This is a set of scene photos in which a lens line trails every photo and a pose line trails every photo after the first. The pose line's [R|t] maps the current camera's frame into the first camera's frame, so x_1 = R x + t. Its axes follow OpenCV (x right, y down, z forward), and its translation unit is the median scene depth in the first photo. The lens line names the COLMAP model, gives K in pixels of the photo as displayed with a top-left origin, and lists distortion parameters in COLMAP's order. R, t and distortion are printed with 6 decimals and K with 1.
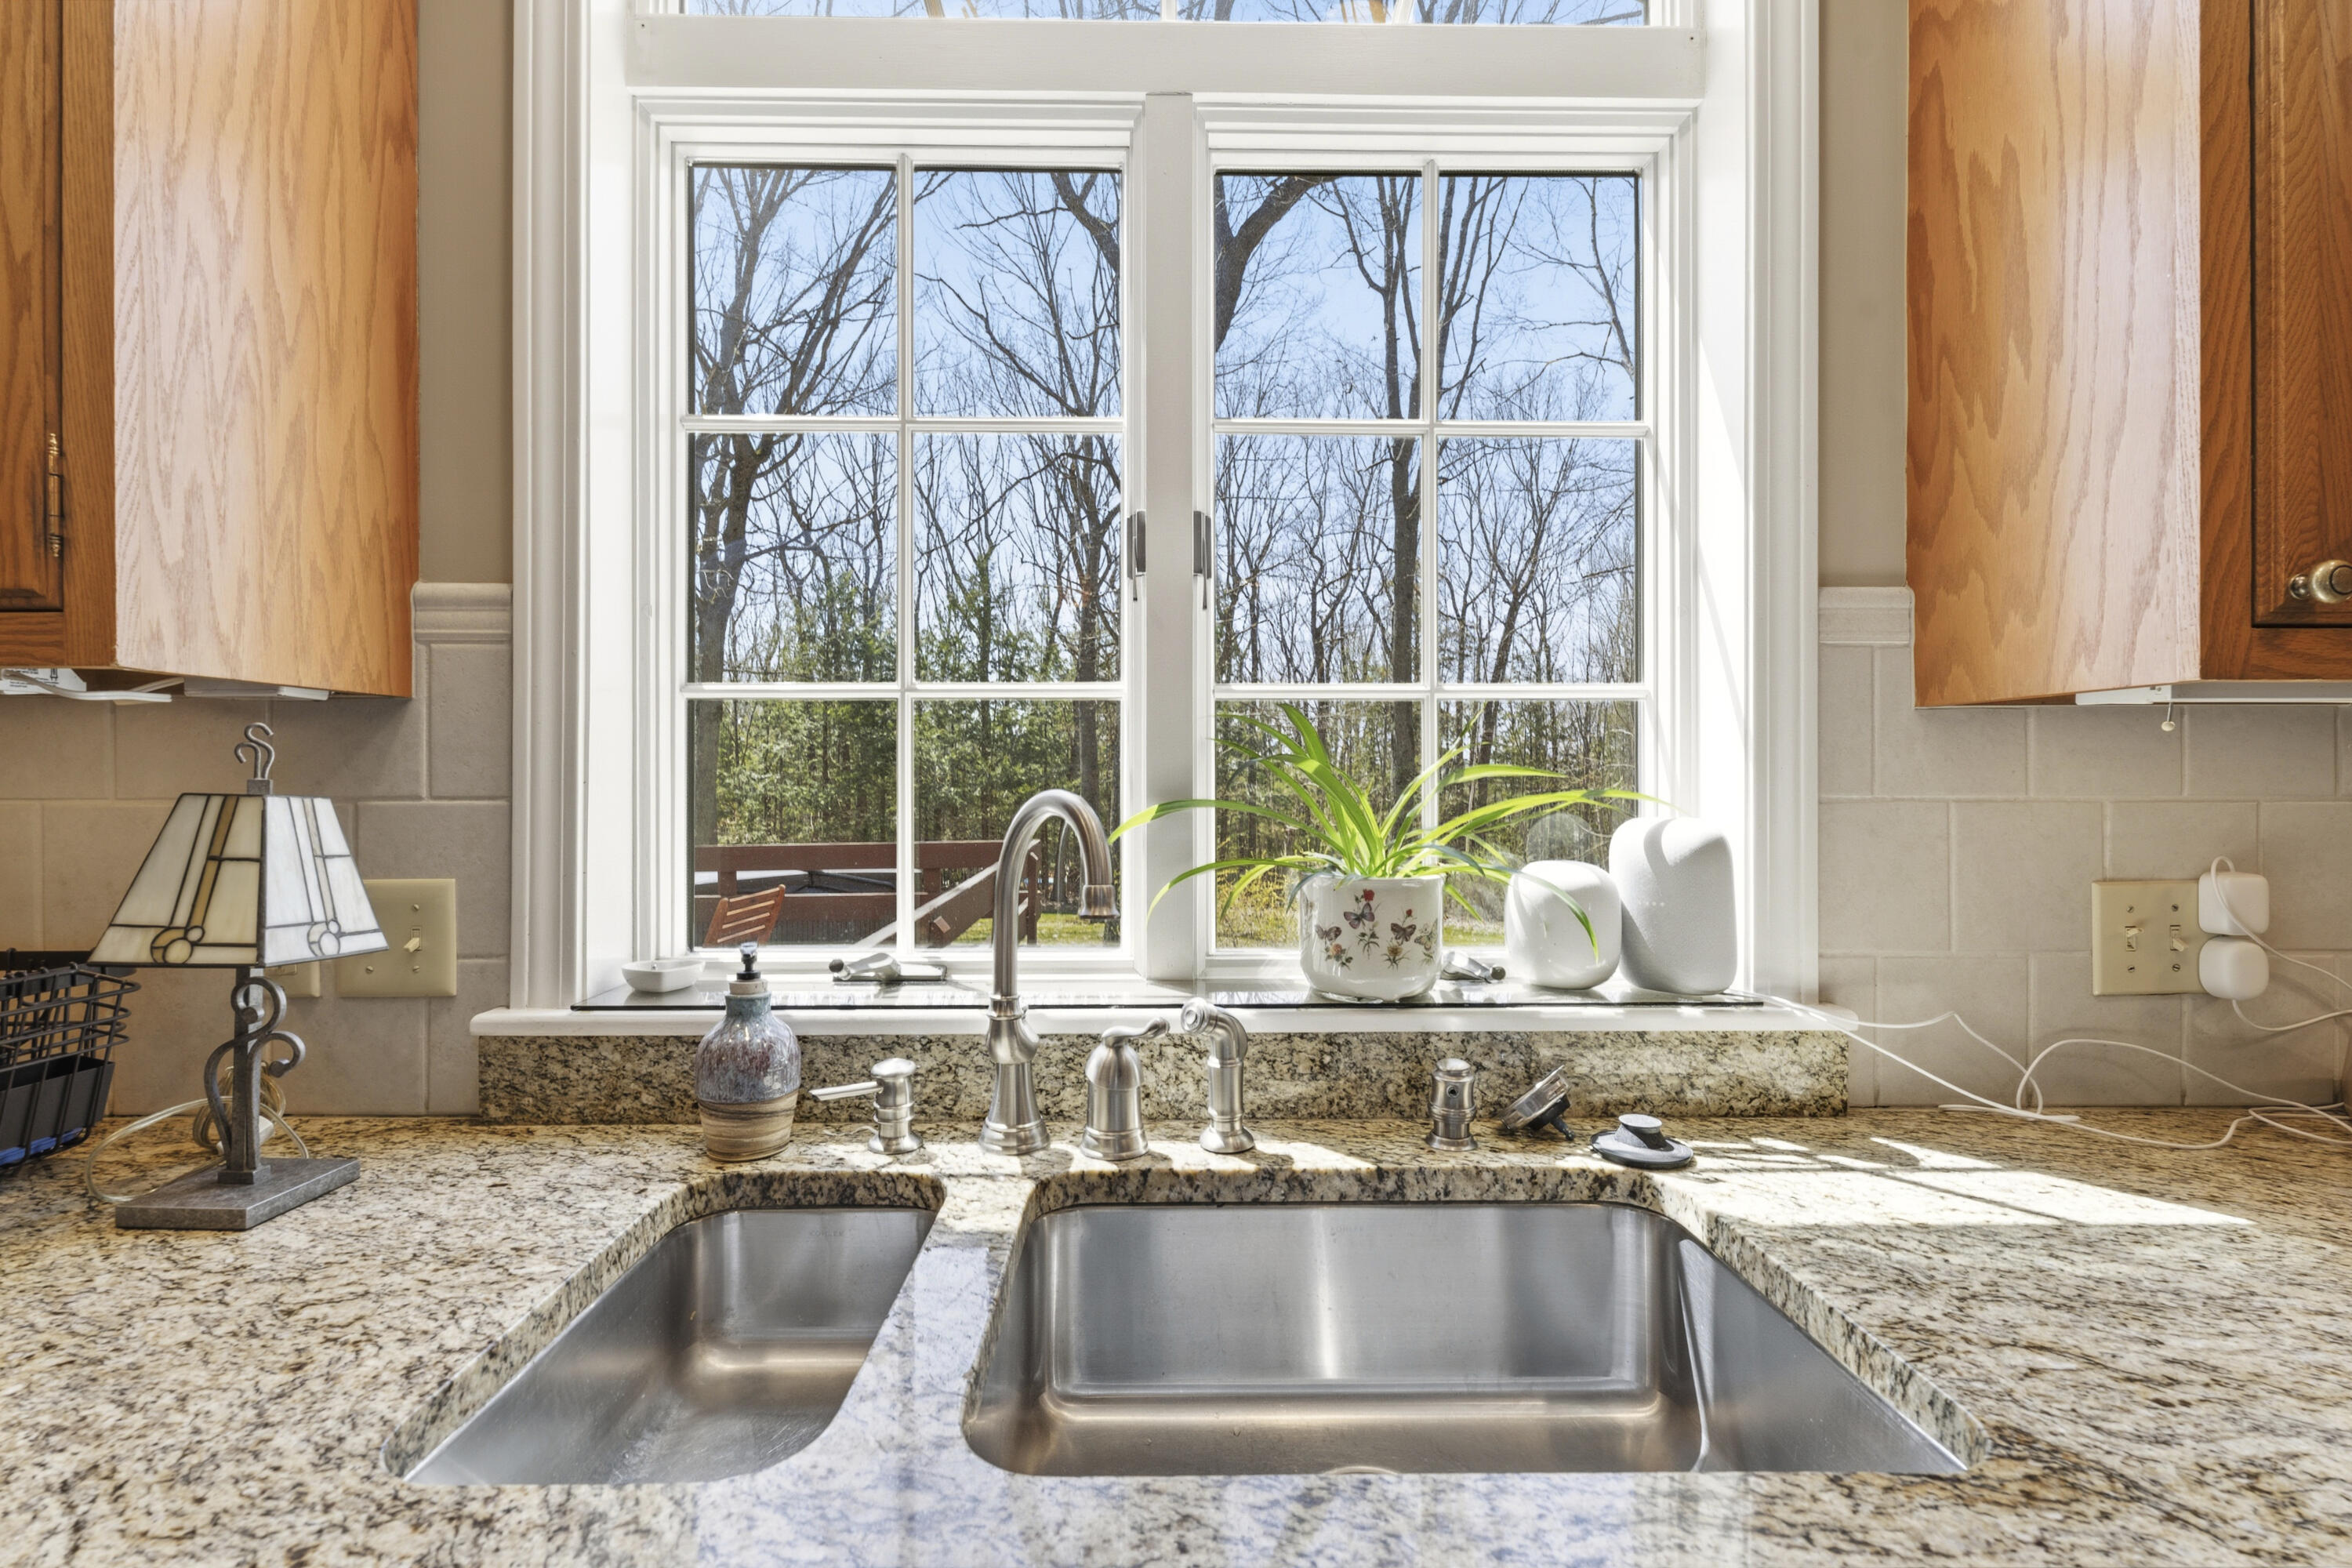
lens RADIAL K [[1062.4, 0, 1170.3], [0, 1062.4, 781.1], [0, 0, 1]] dist [0.002120, 0.001487]
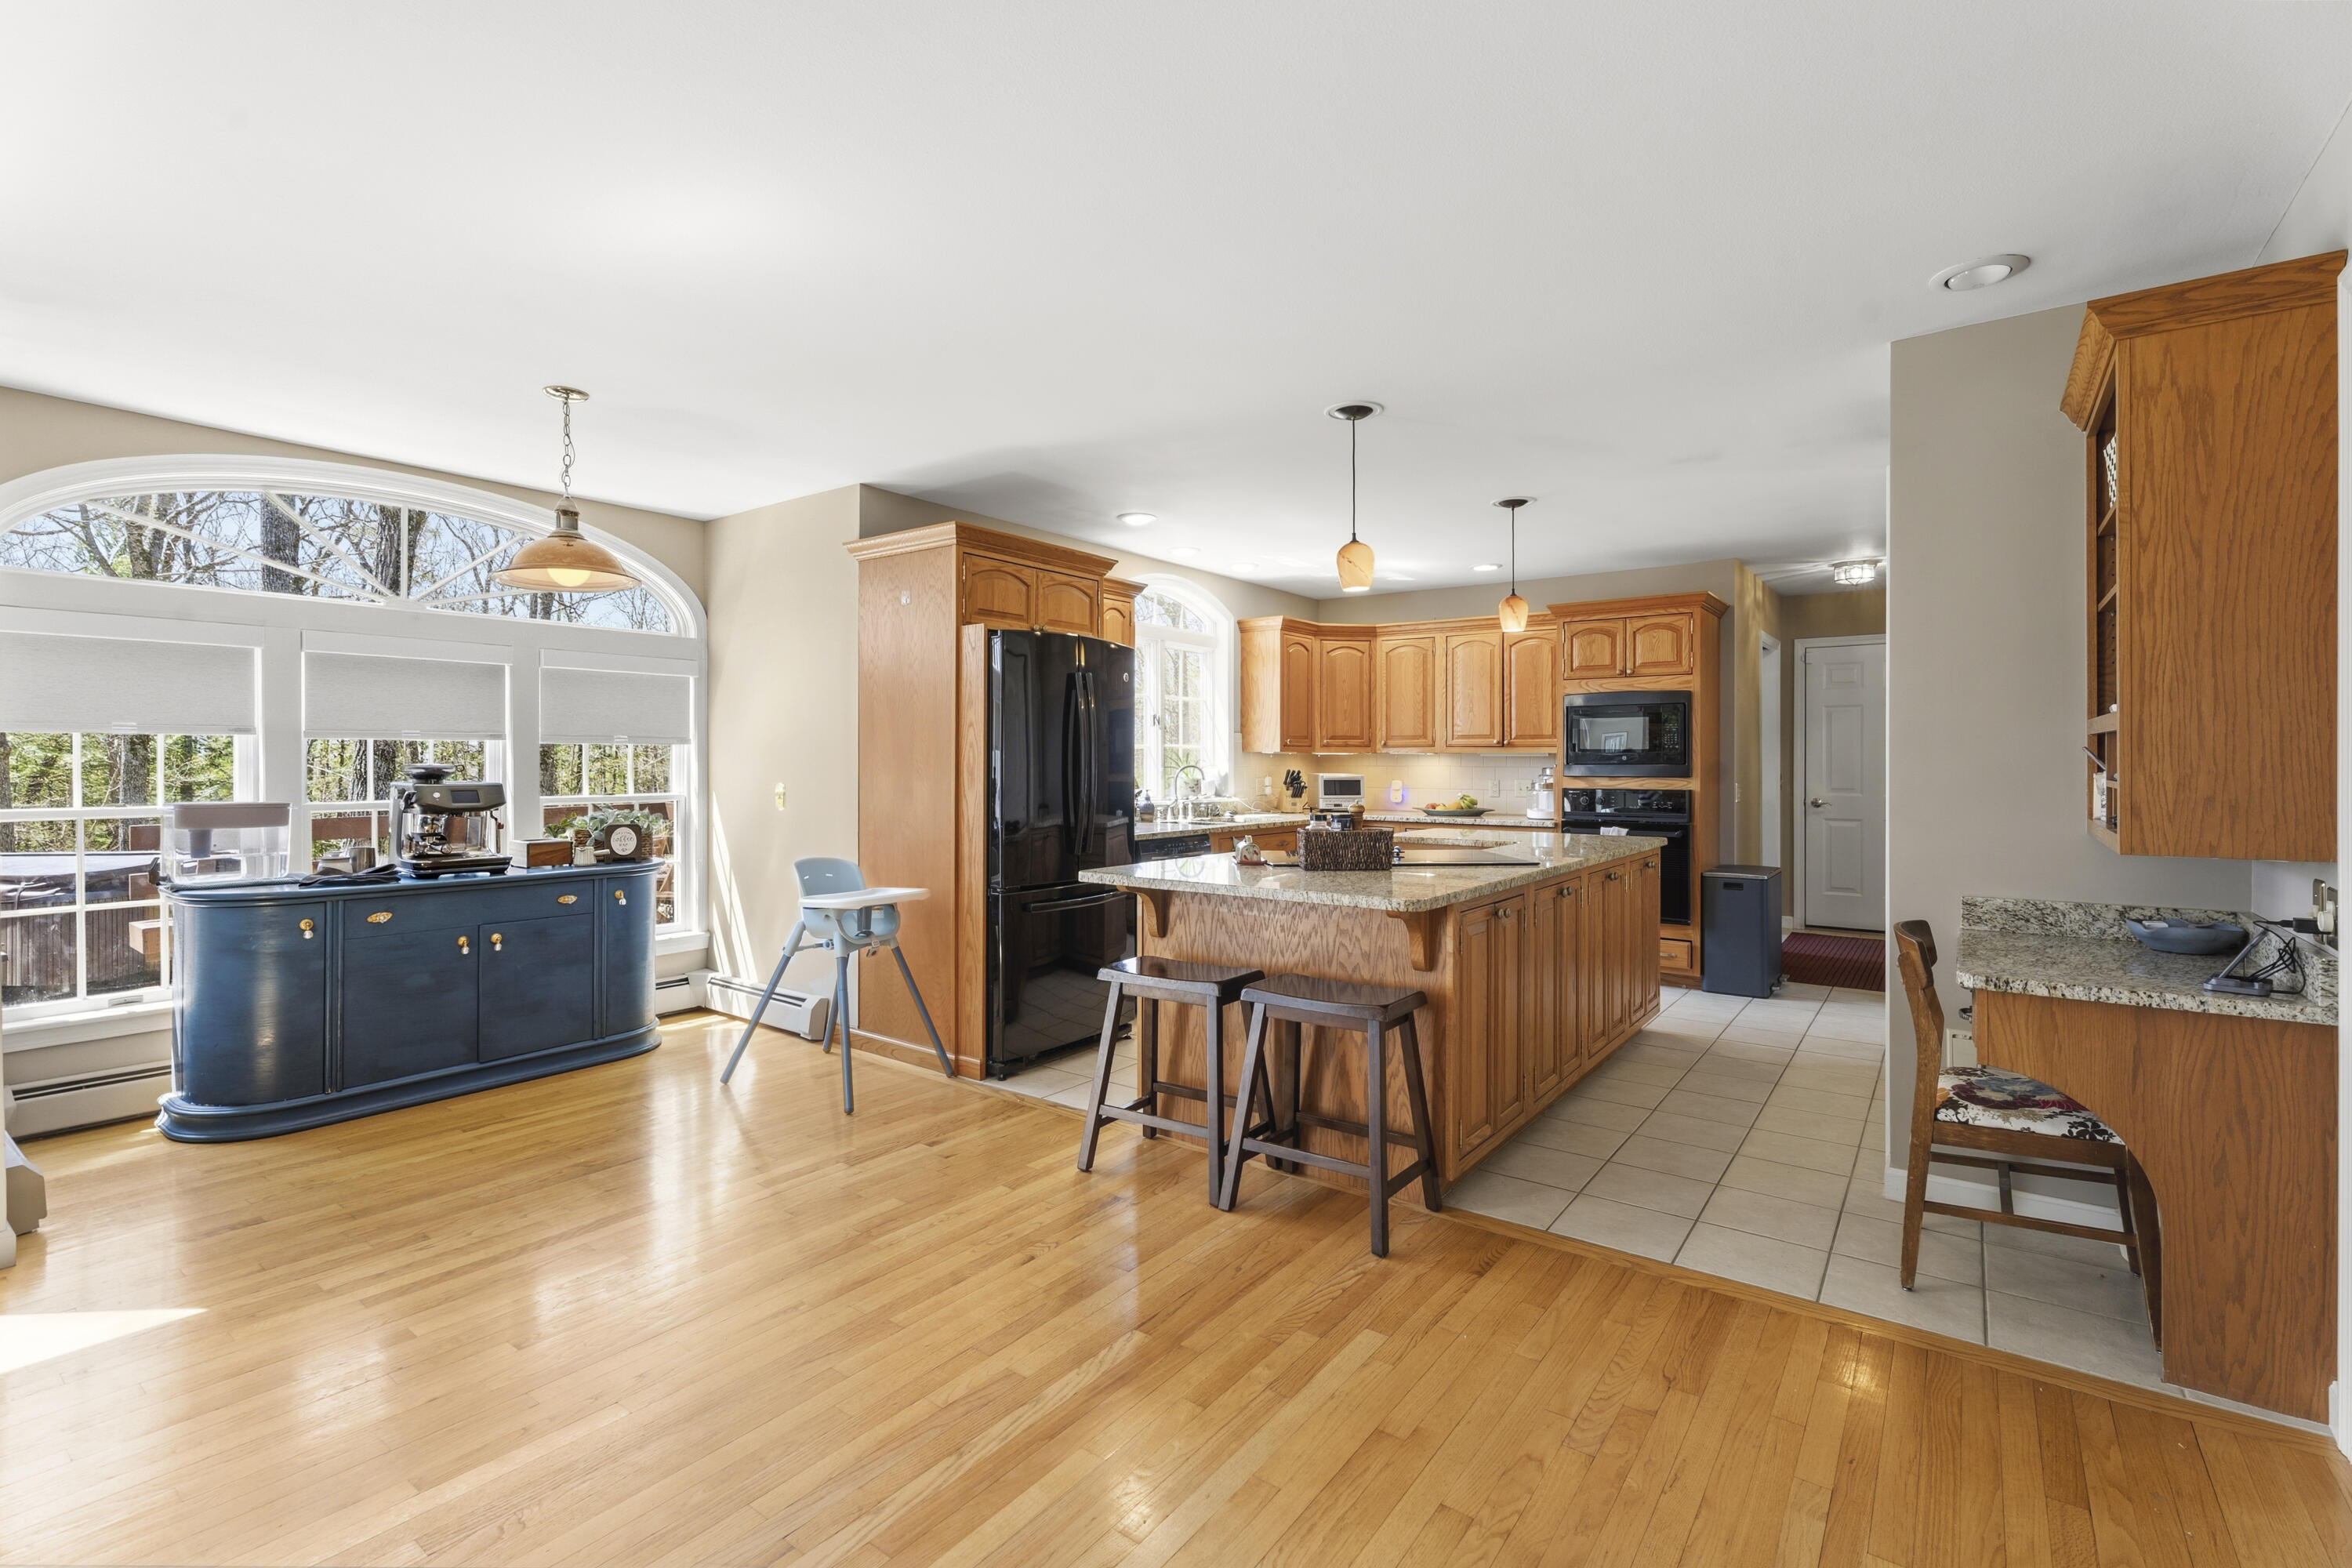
lens RADIAL K [[1062.4, 0, 1171.9], [0, 1062.4, 759.1], [0, 0, 1]] dist [0.002120, 0.001487]
pose [[0.603810, 0.001112, 0.797127, -4.882280], [-0.000183, 0.999999, -0.001256, -0.017312], [-0.797128, 0.000612, 0.603810, -2.659161]]
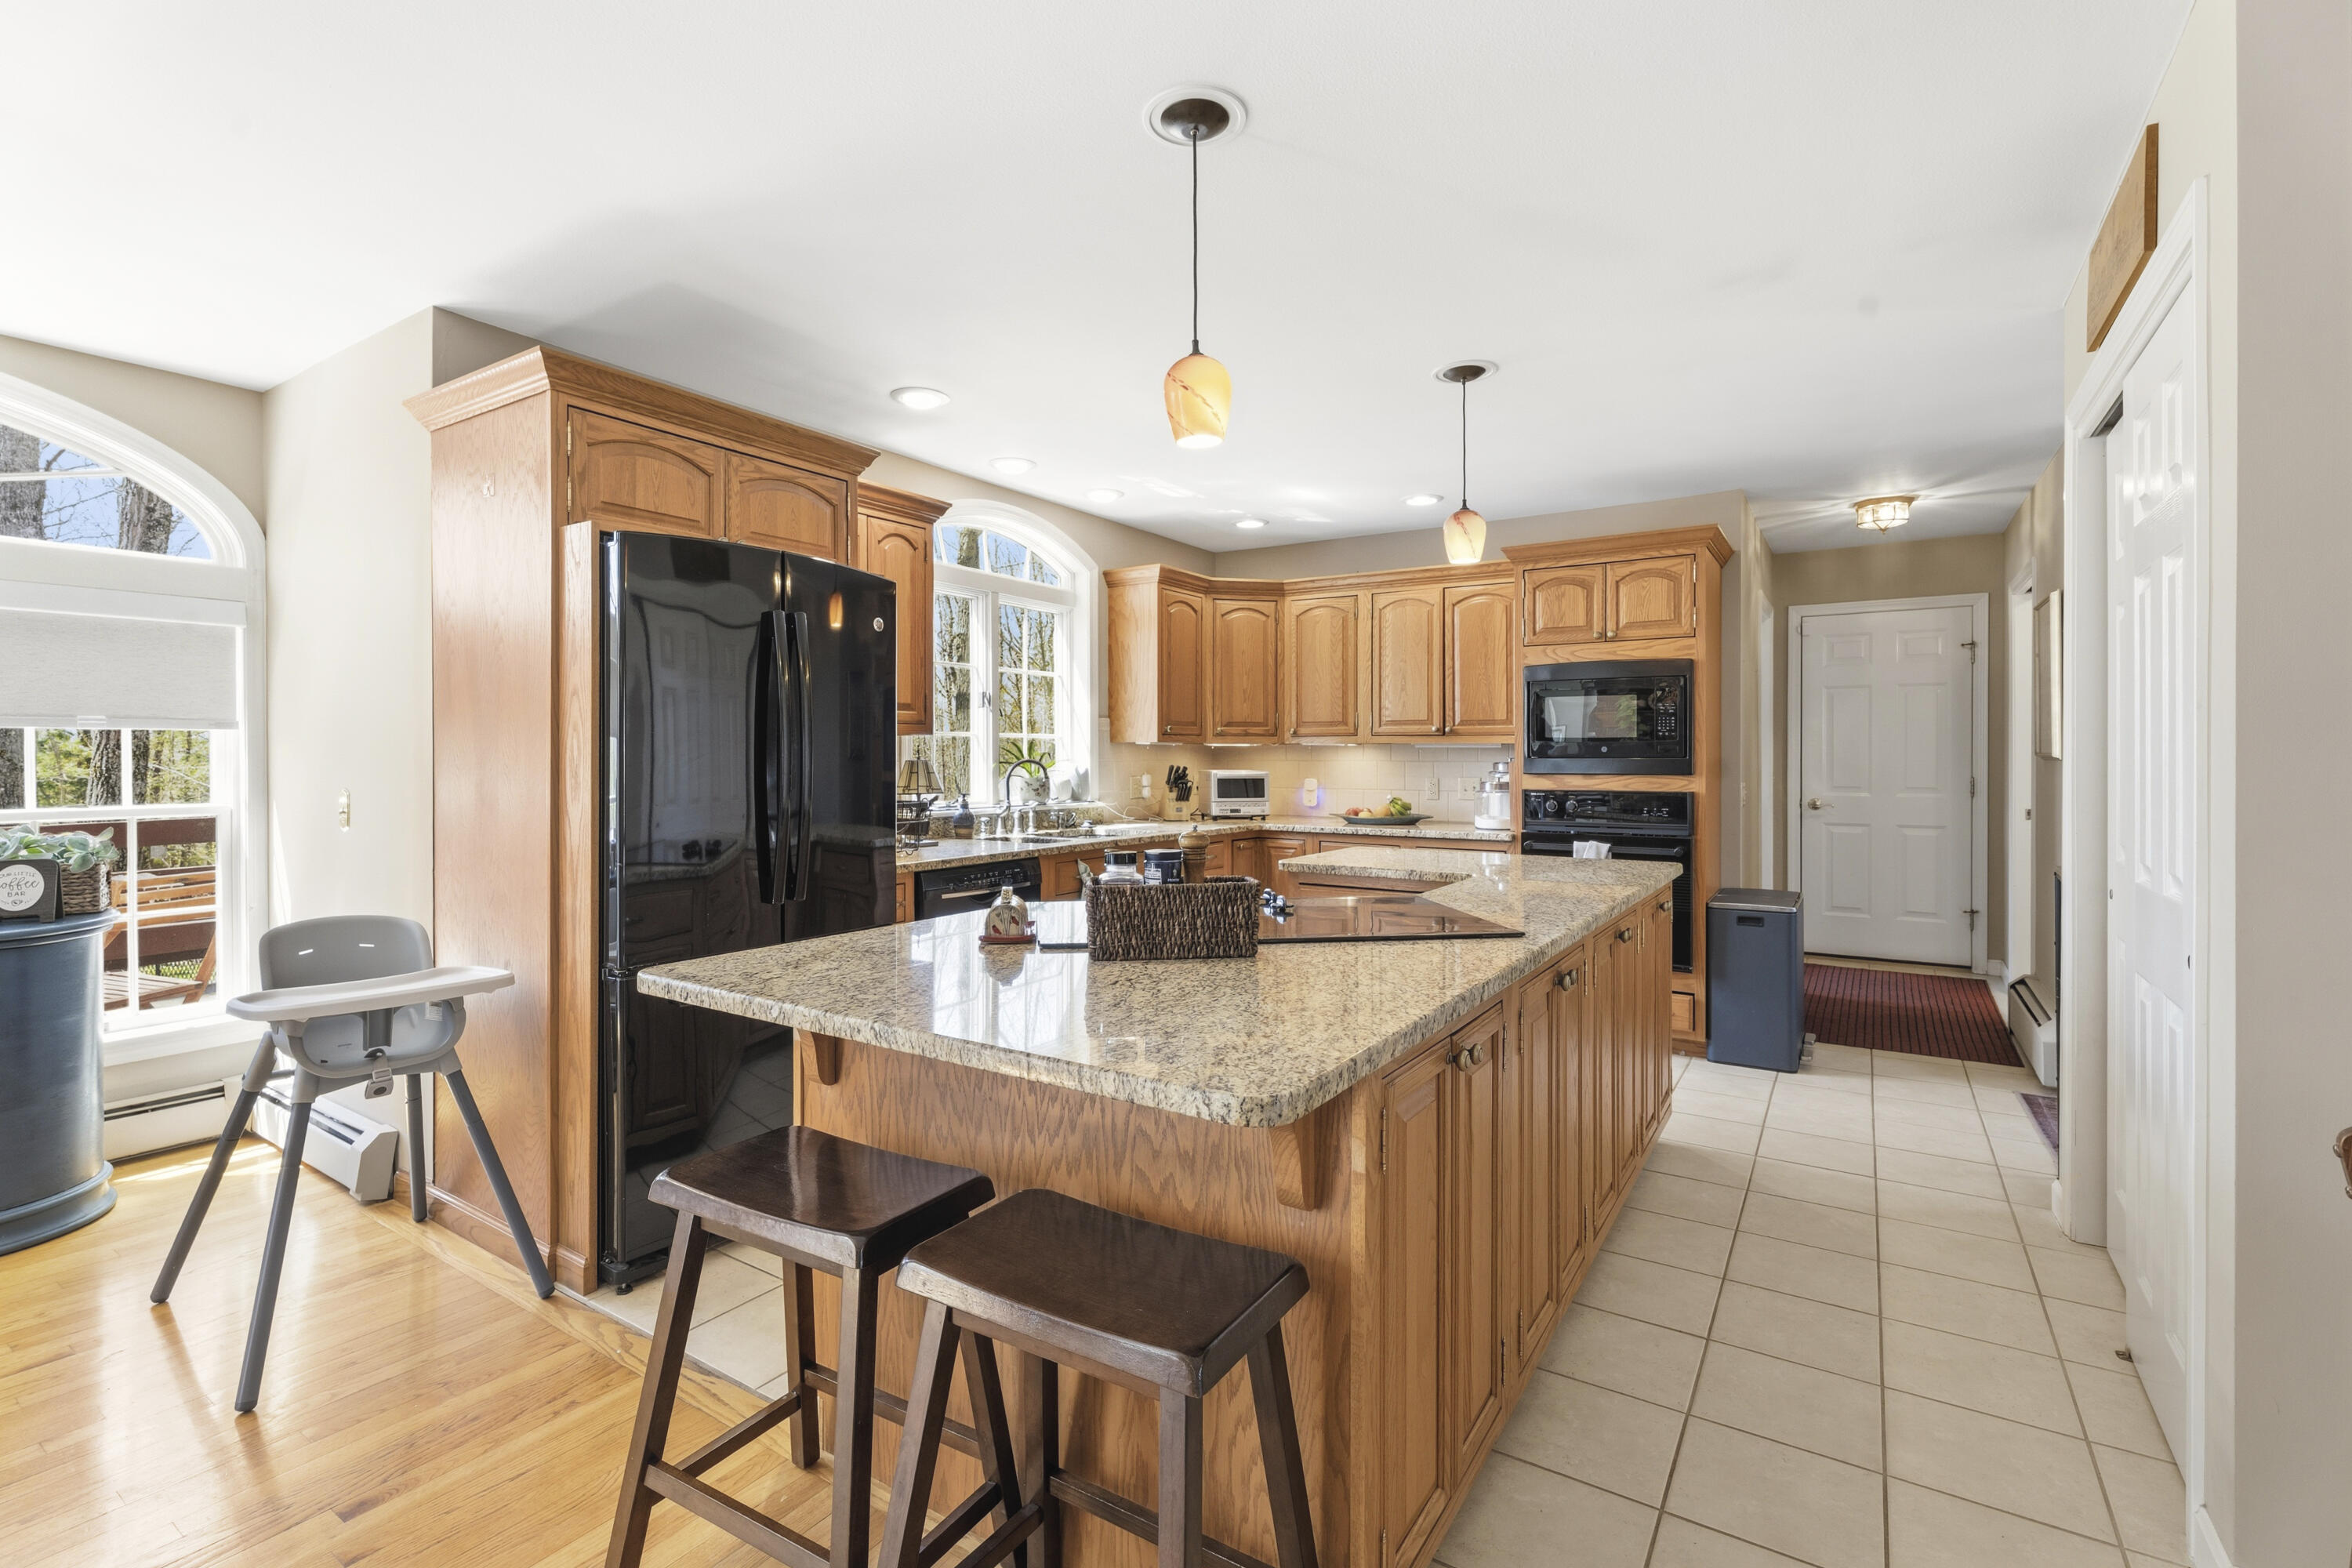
lens RADIAL K [[1062.4, 0, 1165.9], [0, 1062.4, 756.8], [0, 0, 1]] dist [0.002120, 0.001487]
pose [[0.558887, -0.002209, 0.829241, -3.411769], [0.001380, 0.999998, 0.001734, -0.010289], [-0.829243, 0.000176, 0.558889, -2.079502]]
